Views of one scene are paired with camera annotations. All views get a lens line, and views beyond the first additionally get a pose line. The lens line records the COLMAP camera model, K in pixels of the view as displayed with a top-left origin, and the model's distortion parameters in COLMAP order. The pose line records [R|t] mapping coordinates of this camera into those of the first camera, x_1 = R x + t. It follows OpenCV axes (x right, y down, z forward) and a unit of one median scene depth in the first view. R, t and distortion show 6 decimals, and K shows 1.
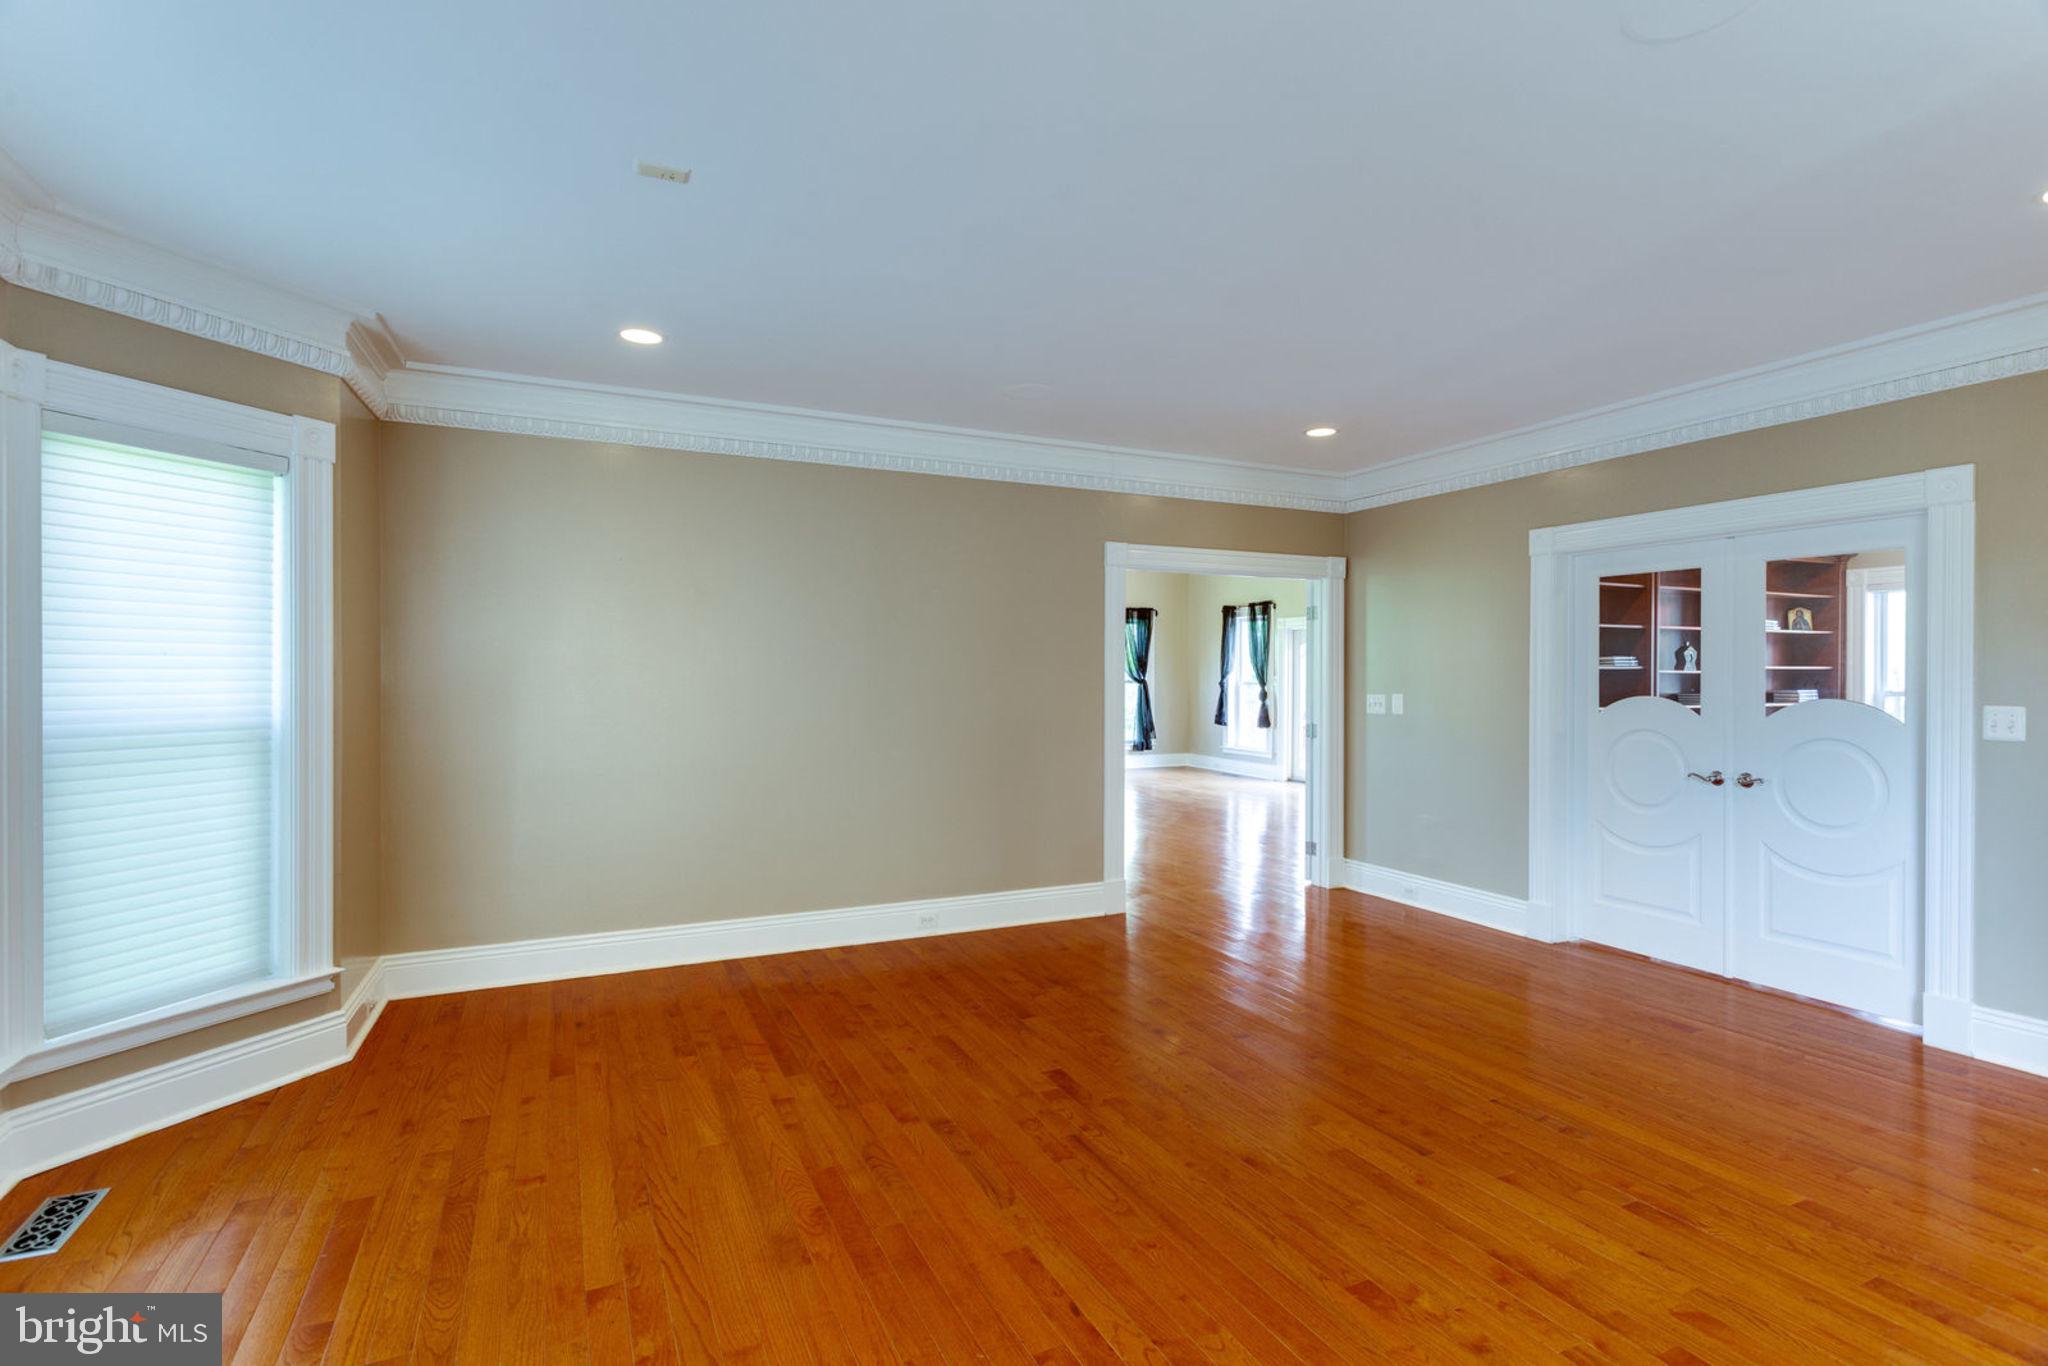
lens RADIAL K [[994.5, 0, 1023.5], [0, 994.5, 681.2], [0, 0, 1]] dist [0.009709, 0.000574]
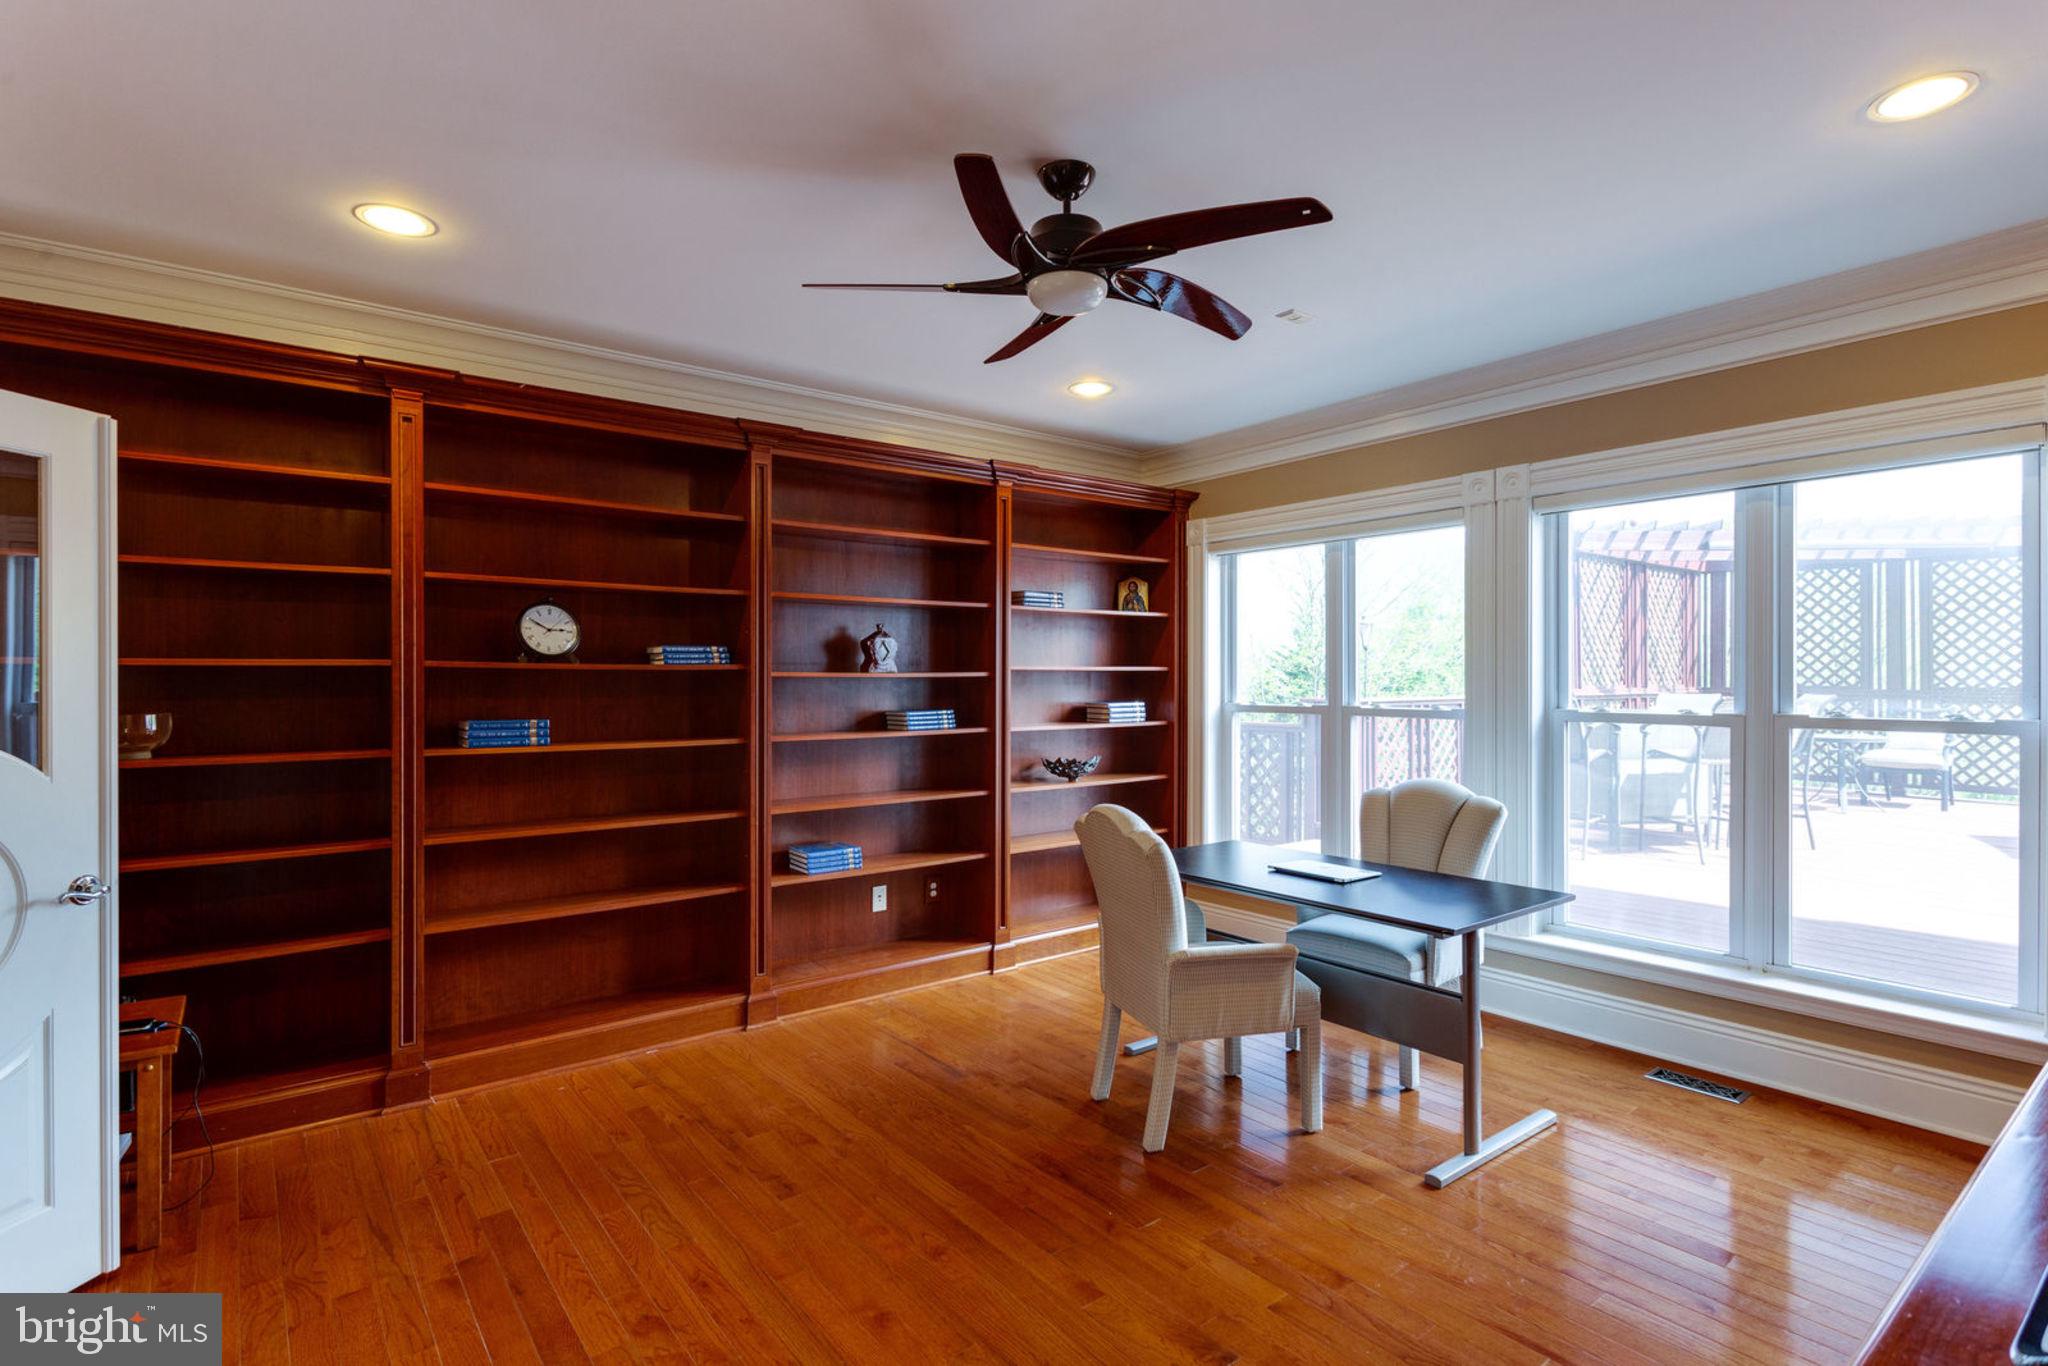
lens RADIAL K [[994.5, 0, 1032.6], [0, 994.5, 673.8], [0, 0, 1]] dist [0.009709, 0.000574]
pose [[0.971886, 0.001574, 0.235448, 0.574190], [0.000367, 0.999966, -0.008200, -0.004866], [-0.235453, 0.008056, 0.971852, 0.389640]]
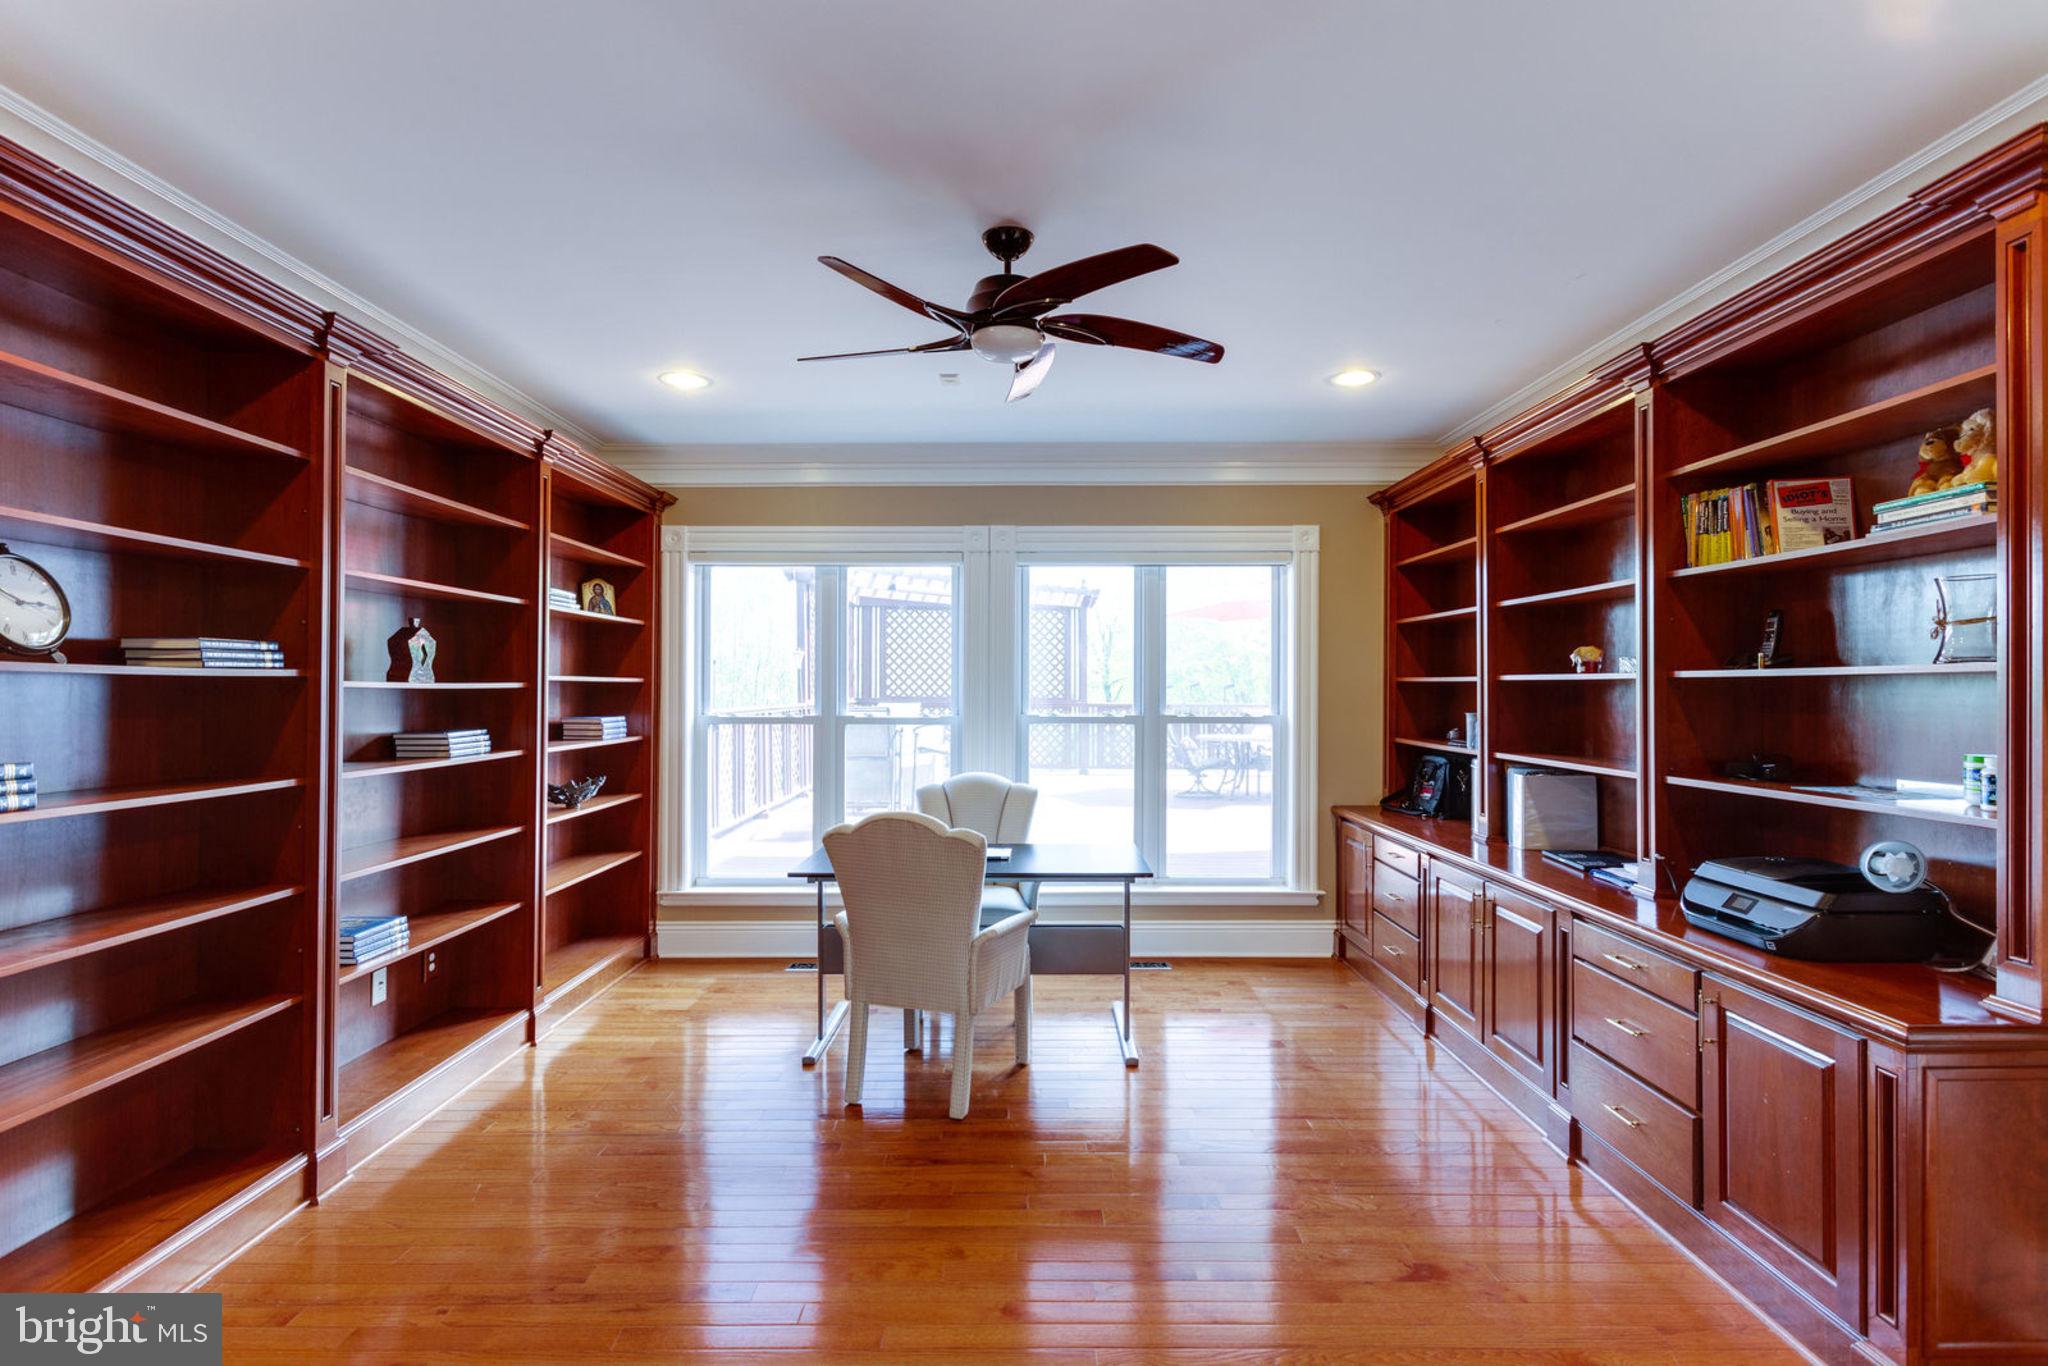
lens RADIAL K [[994.5, 0, 1028.6], [0, 994.5, 685.8], [0, 0, 1]] dist [0.009709, 0.000574]
pose [[0.417868, 0.006201, 0.908487, 0.354293], [-0.000432, 0.999978, -0.006627, -0.006006], [-0.908508, 0.002377, 0.417861, 0.535093]]
